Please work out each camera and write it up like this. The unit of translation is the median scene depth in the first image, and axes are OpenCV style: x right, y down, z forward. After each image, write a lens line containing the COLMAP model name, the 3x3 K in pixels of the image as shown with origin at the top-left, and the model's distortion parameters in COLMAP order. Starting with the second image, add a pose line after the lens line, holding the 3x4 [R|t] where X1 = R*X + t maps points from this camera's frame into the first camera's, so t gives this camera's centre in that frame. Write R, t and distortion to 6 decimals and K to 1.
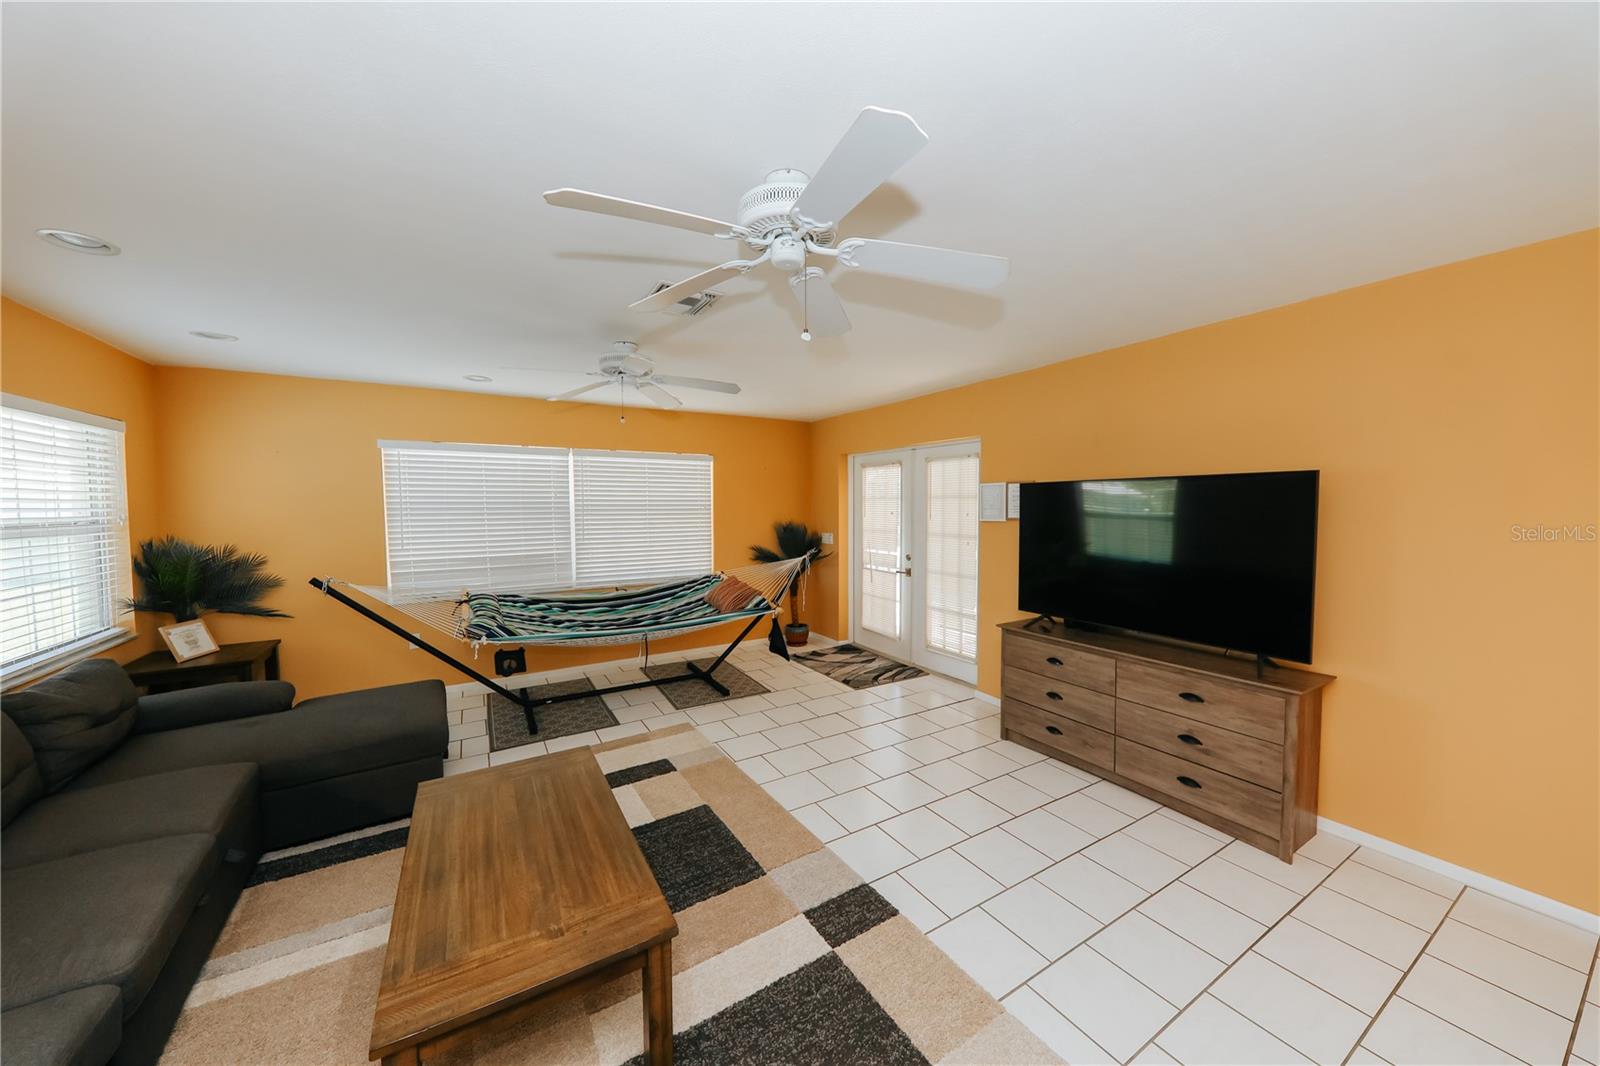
lens RADIAL K [[548.7, 0, 806.5], [0, 548.7, 528.4], [0, 0, 1]] dist [0.009005, -0.006587]
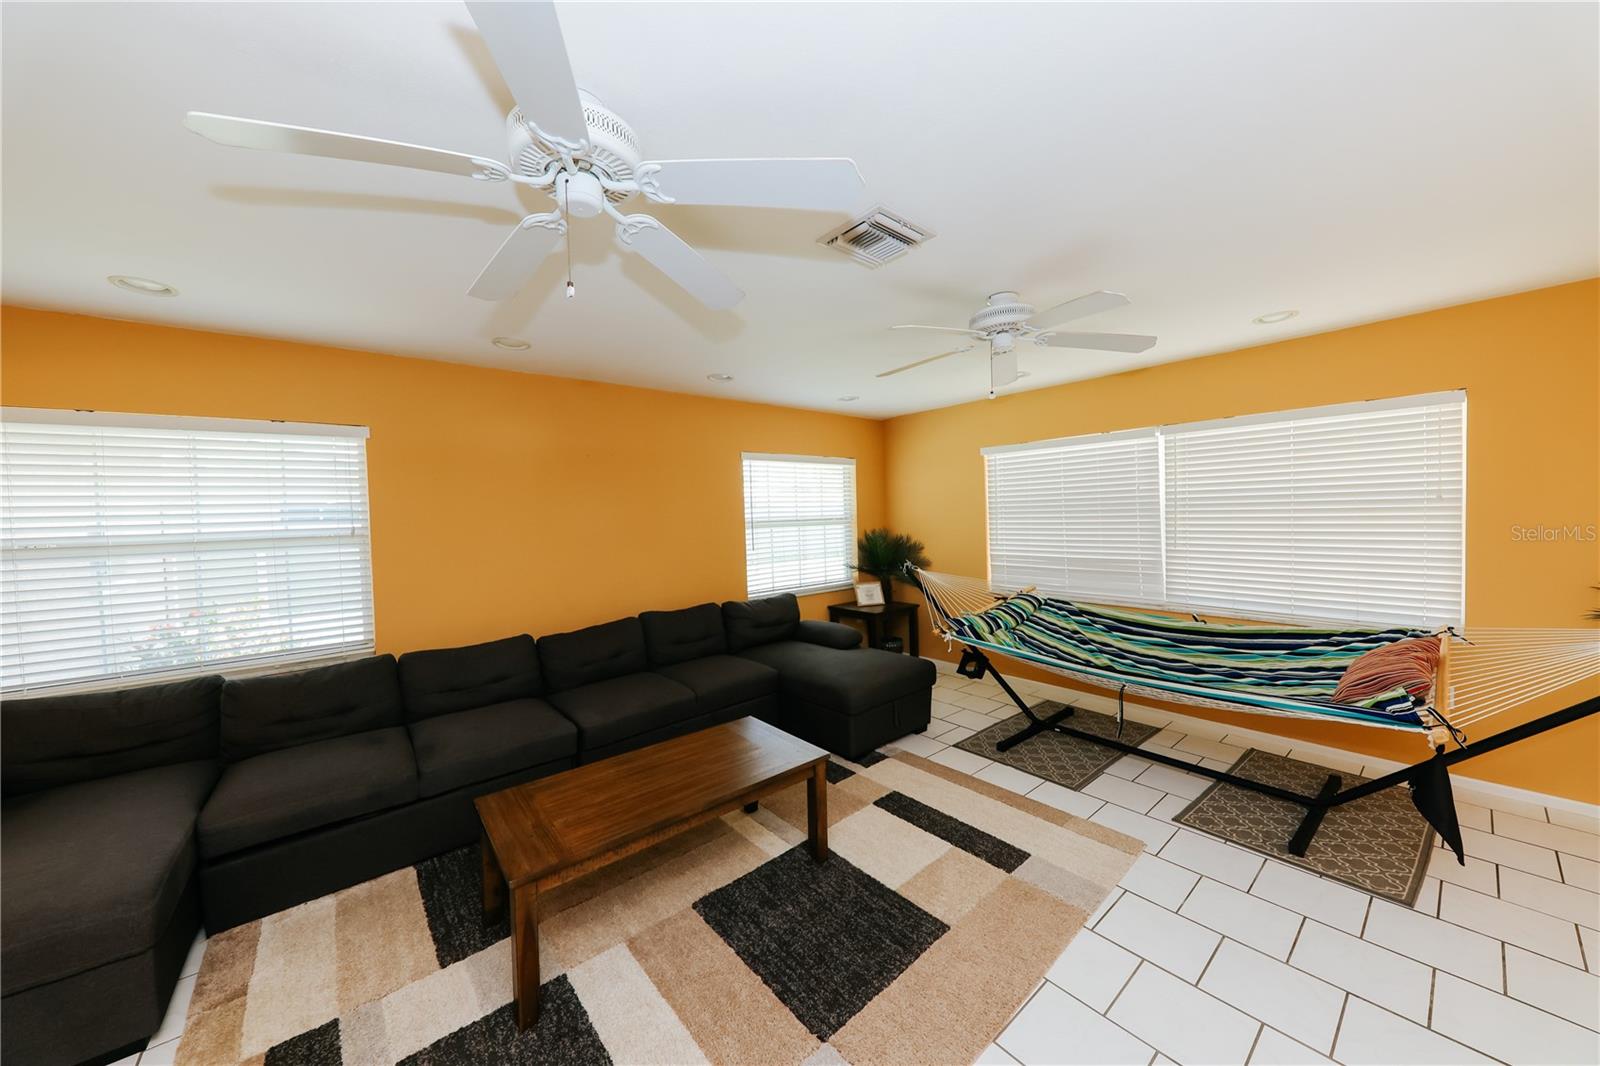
lens RADIAL K [[548.7, 0, 806.5], [0, 548.7, 528.4], [0, 0, 1]] dist [0.009005, -0.006587]
pose [[0.137638, 0.026384, -0.990131, 0.334825], [-0.015242, 0.999583, 0.024517, -0.016395], [0.990365, 0.011717, 0.137983, 0.501912]]
